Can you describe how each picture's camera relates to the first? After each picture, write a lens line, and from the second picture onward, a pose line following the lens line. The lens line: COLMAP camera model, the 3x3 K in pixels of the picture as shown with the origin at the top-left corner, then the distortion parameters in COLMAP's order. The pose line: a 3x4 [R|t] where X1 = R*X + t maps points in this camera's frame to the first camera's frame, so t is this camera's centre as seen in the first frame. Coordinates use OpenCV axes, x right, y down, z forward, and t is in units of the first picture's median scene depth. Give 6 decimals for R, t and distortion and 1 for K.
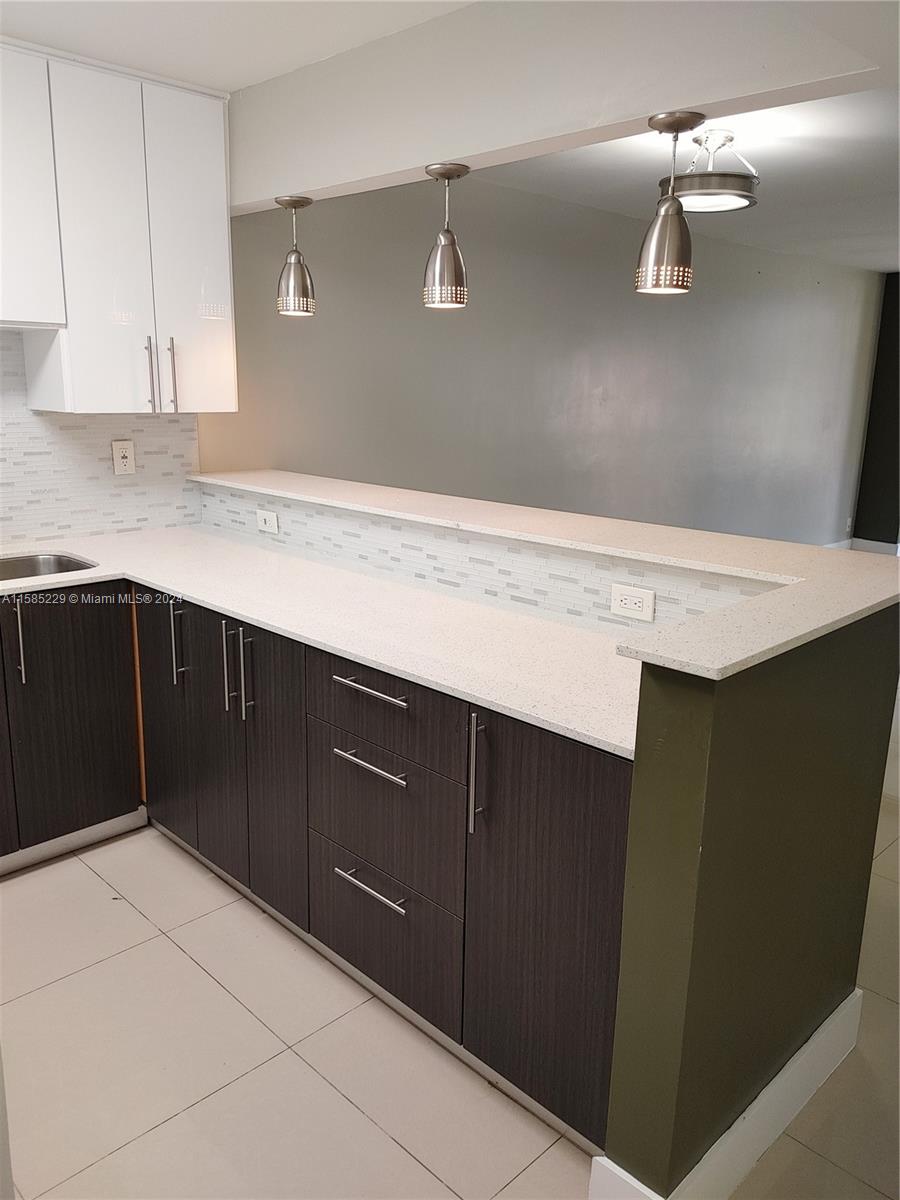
lens RADIAL K [[903.3, 0, 448.1], [0, 903.3, 617.3], [0, 0, 1]] dist [0.006904, -0.002858]
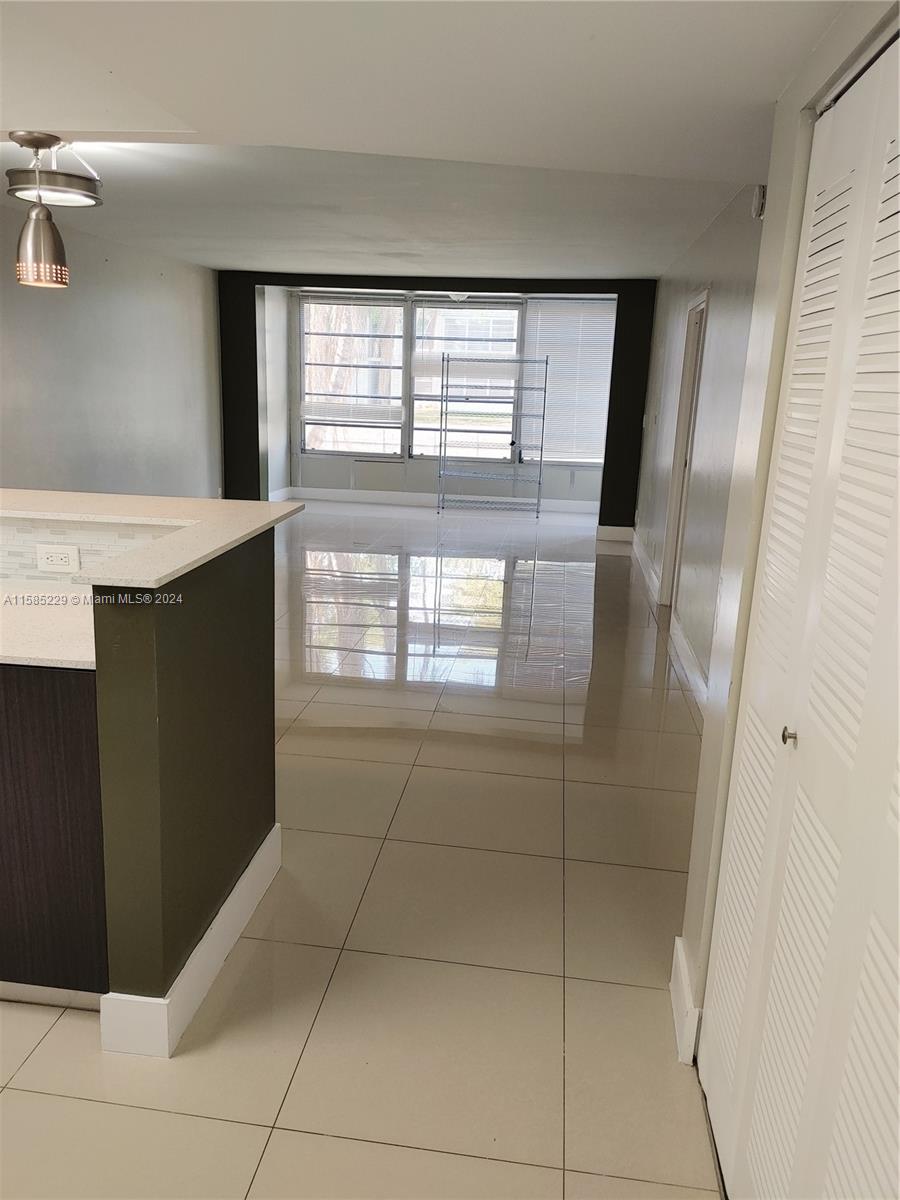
lens RADIAL K [[903.3, 0, 448.1], [0, 903.3, 617.3], [0, 0, 1]] dist [0.006904, -0.002858]
pose [[0.786270, -0.143537, 0.600980, -0.112317], [0.132410, 0.989190, 0.063022, 0.053074], [-0.603529, 0.030023, 0.796776, -0.216845]]
